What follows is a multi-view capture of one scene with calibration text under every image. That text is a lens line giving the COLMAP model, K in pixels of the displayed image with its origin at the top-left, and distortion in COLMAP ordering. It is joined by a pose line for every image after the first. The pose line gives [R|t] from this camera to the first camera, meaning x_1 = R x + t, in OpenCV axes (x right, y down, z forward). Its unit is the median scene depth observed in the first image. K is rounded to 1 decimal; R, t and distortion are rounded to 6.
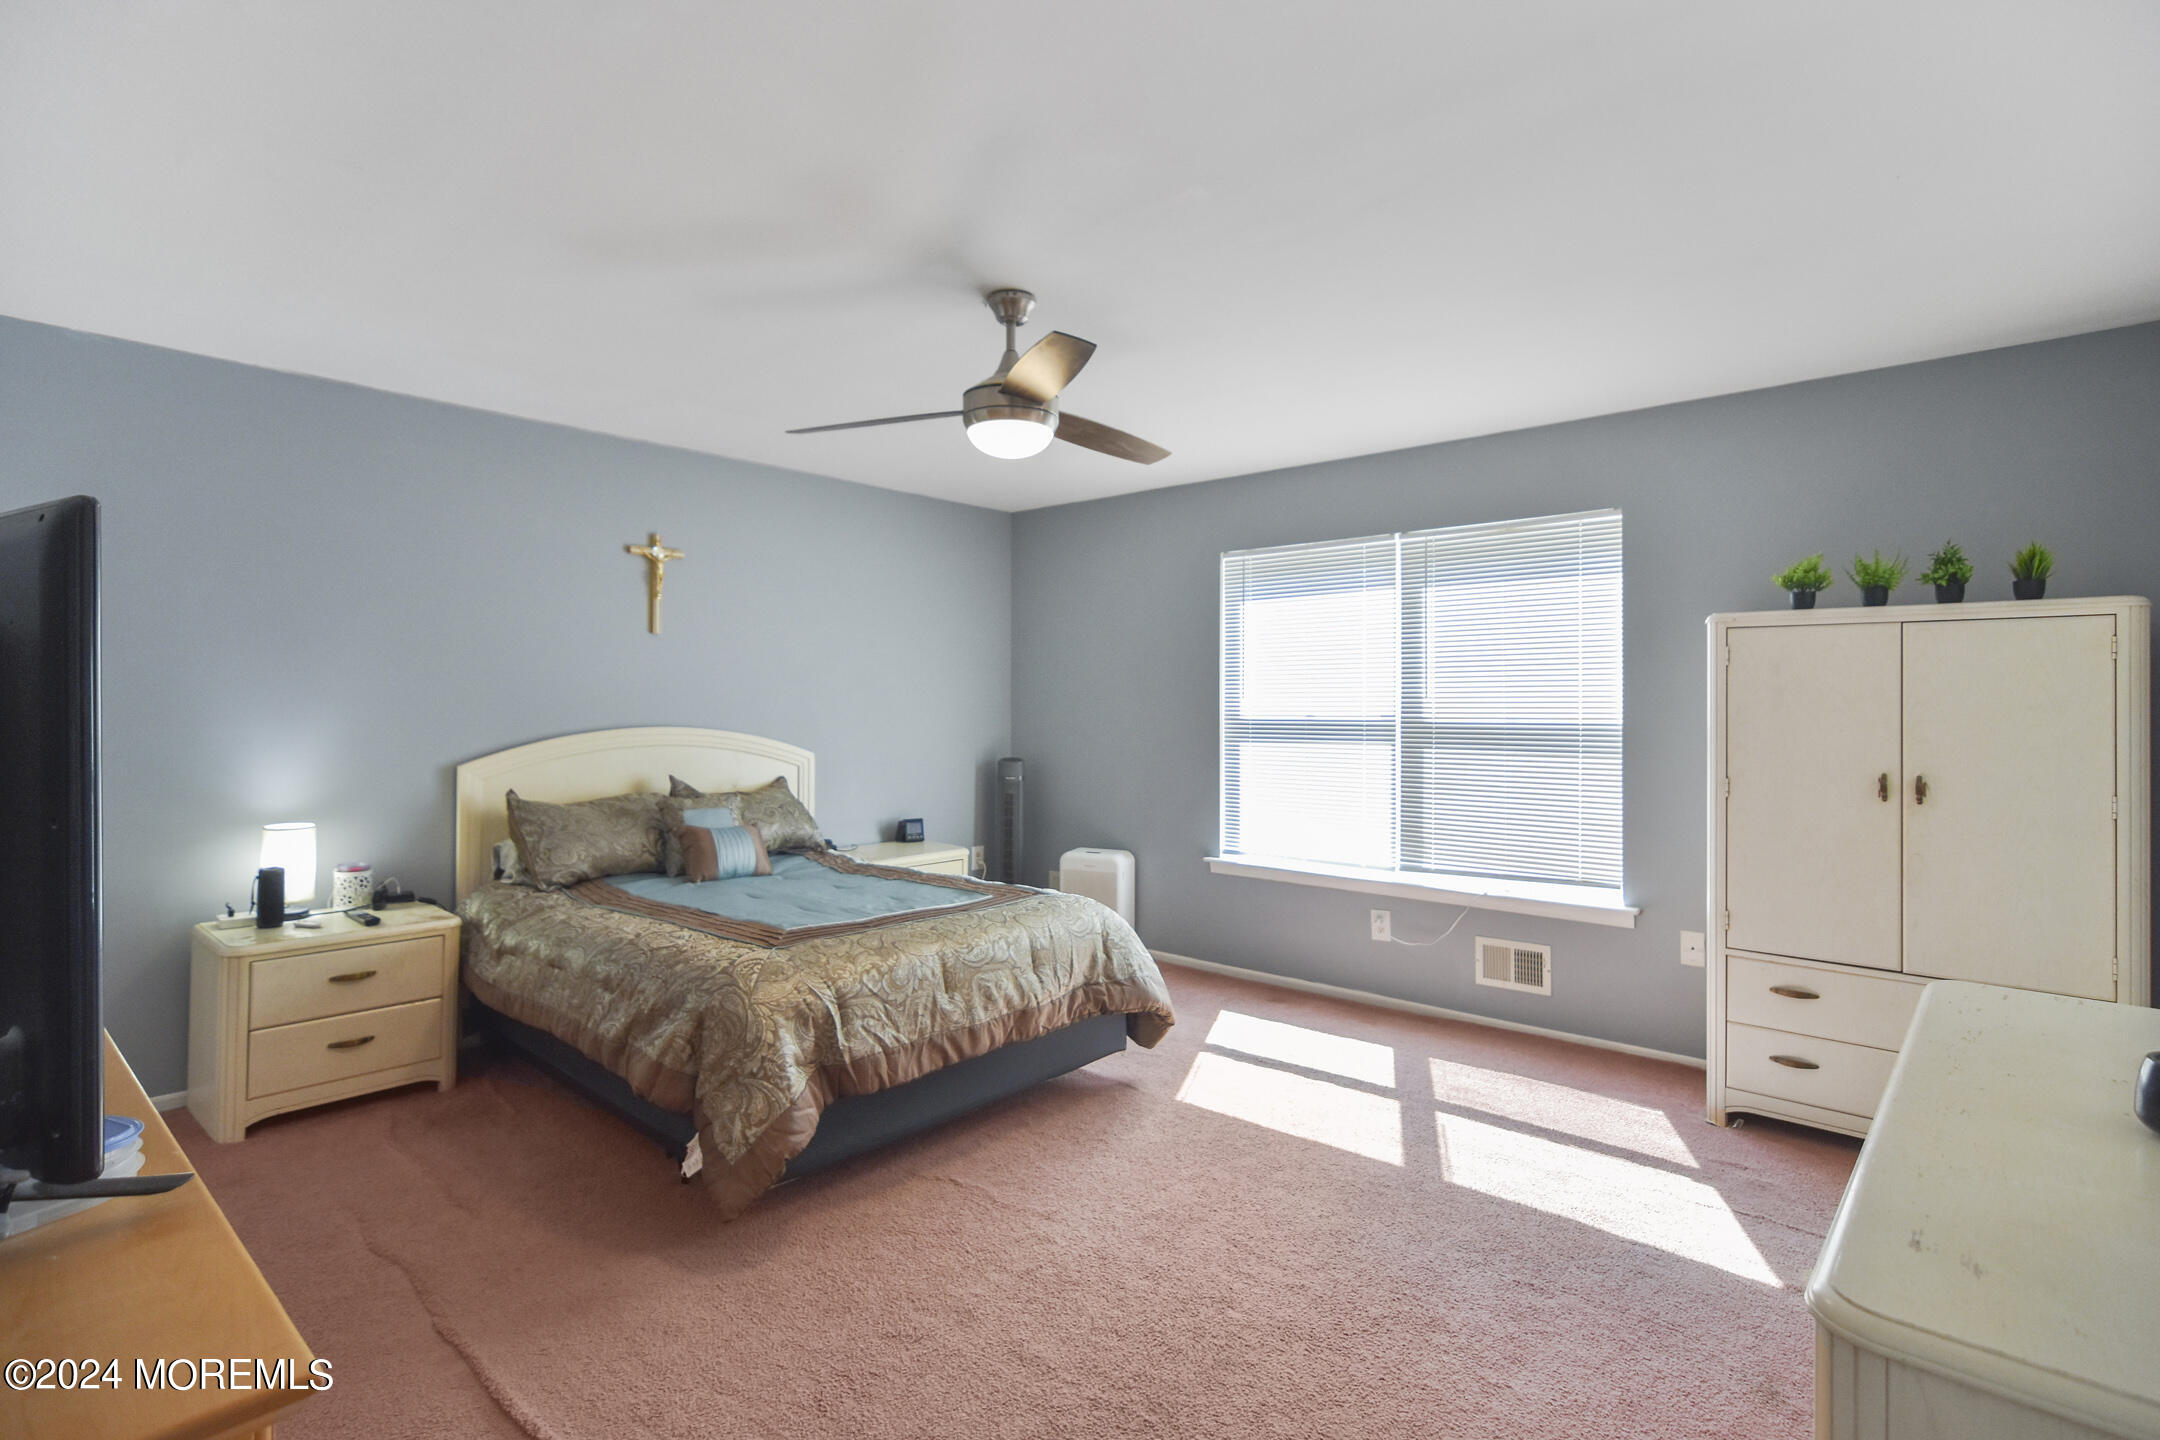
lens RADIAL K [[1055.2, 0, 1121.4], [0, 1055.2, 683.9], [0, 0, 1]] dist [-0.002228, 0.003046]
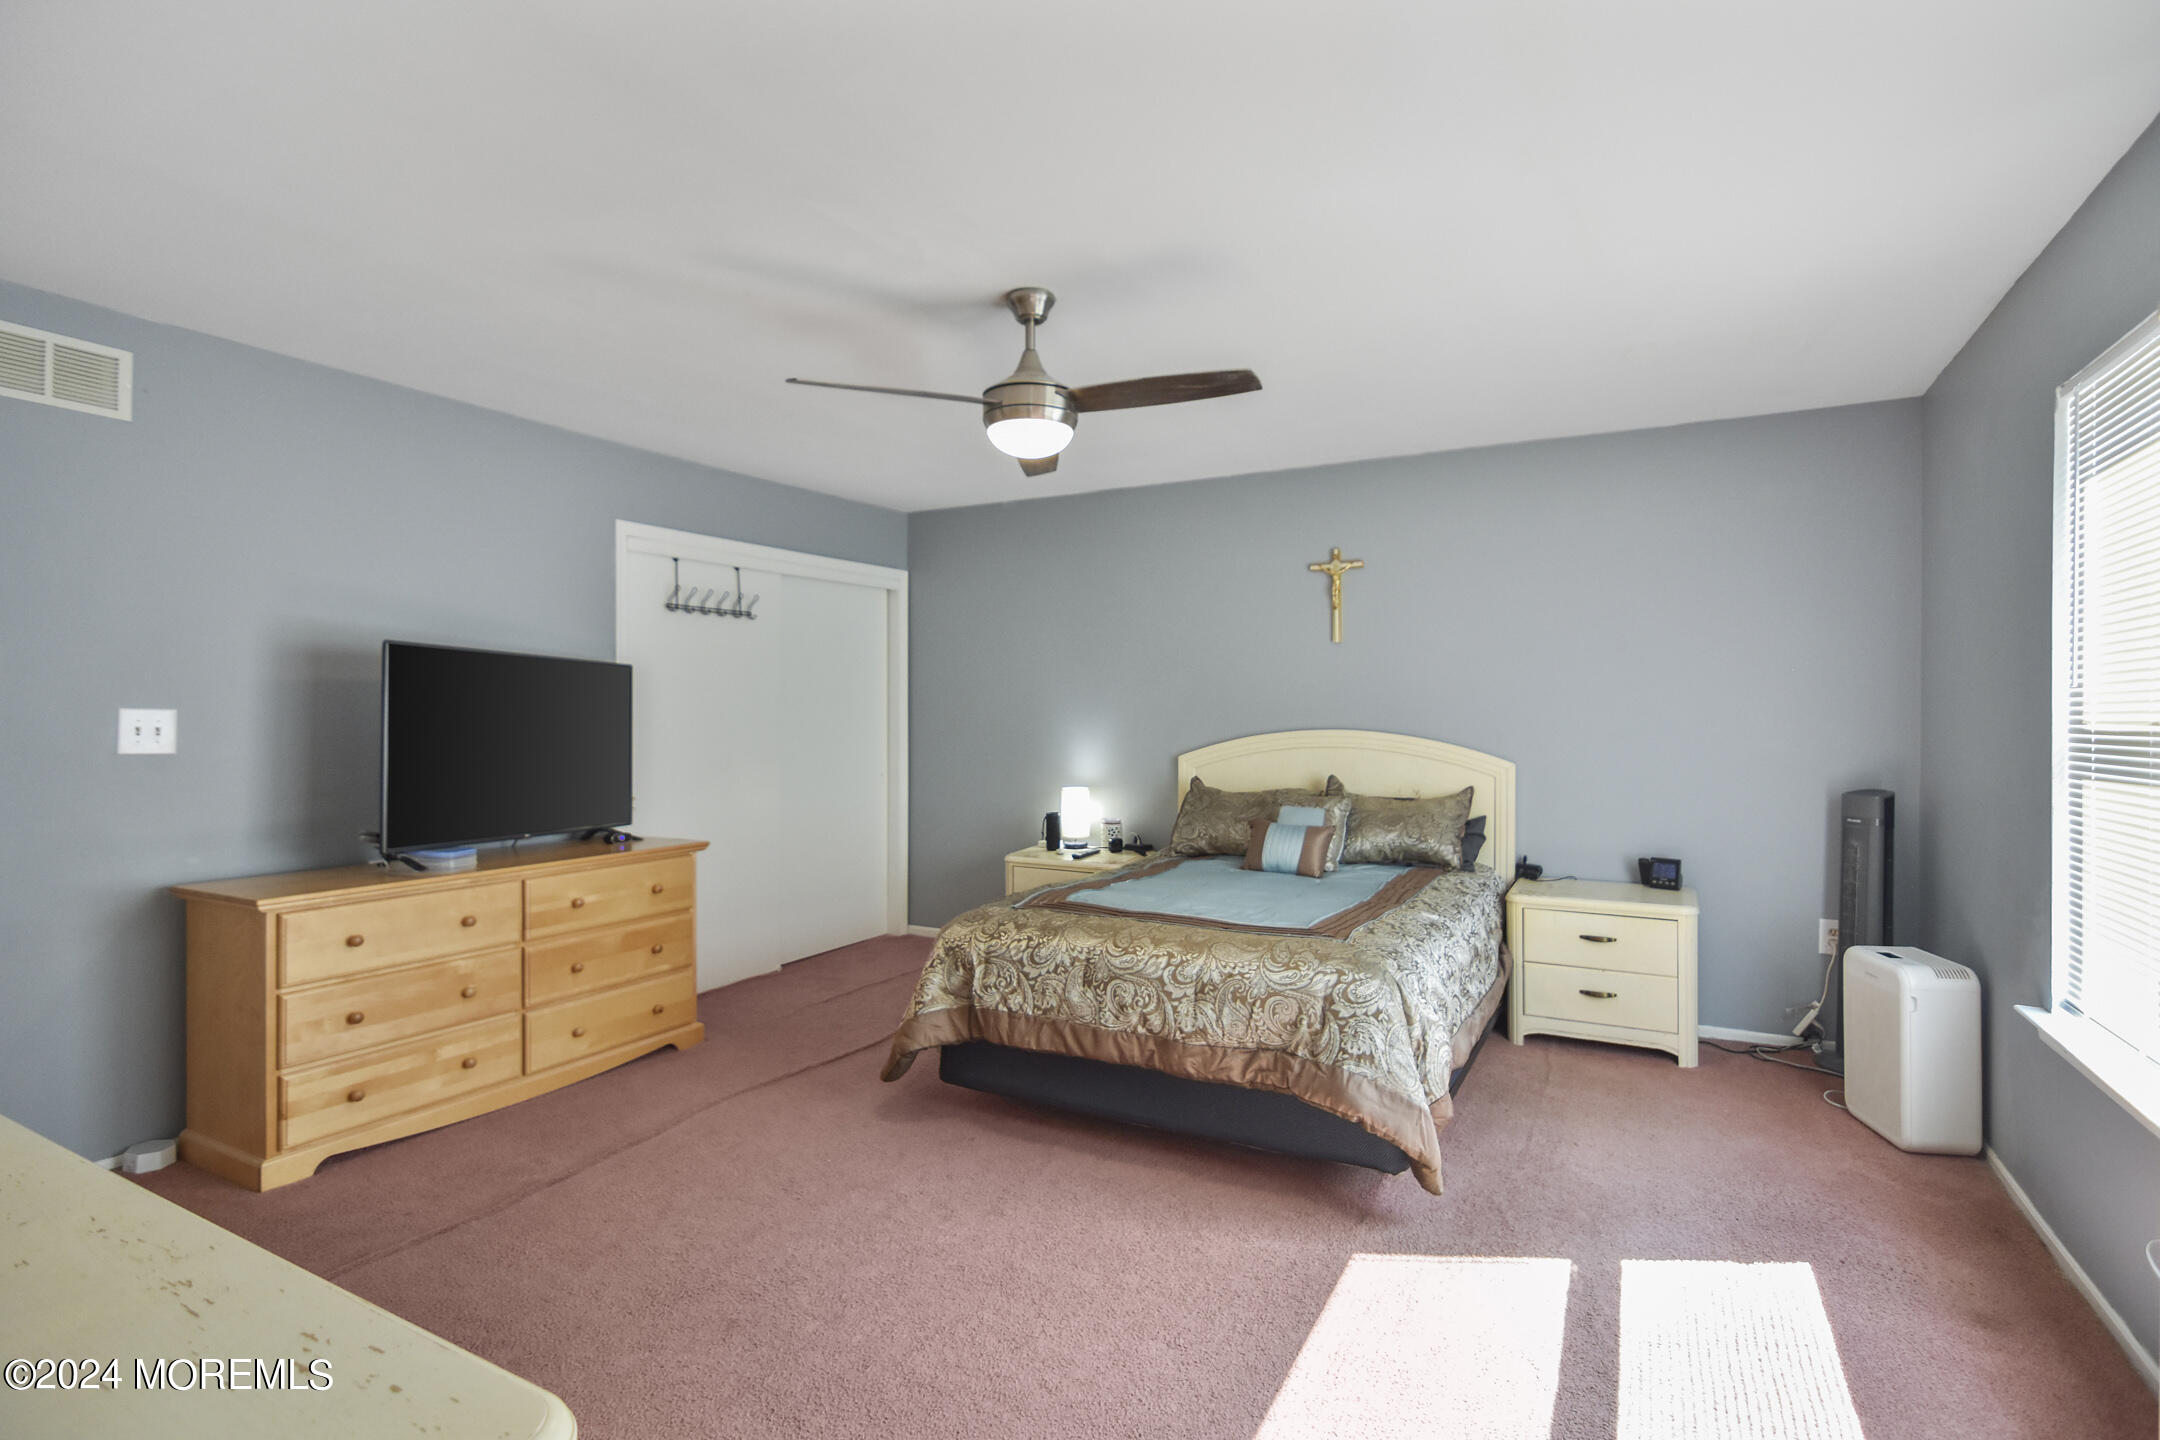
lens RADIAL K [[1055.2, 0, 1085.0], [0, 1055.2, 721.0], [0, 0, 1]] dist [-0.002228, 0.003046]
pose [[0.208564, 0.002808, -0.978005, 0.741890], [0.016878, 0.999837, 0.006470, 0.027333], [0.977863, -0.017856, 0.208482, 0.710451]]
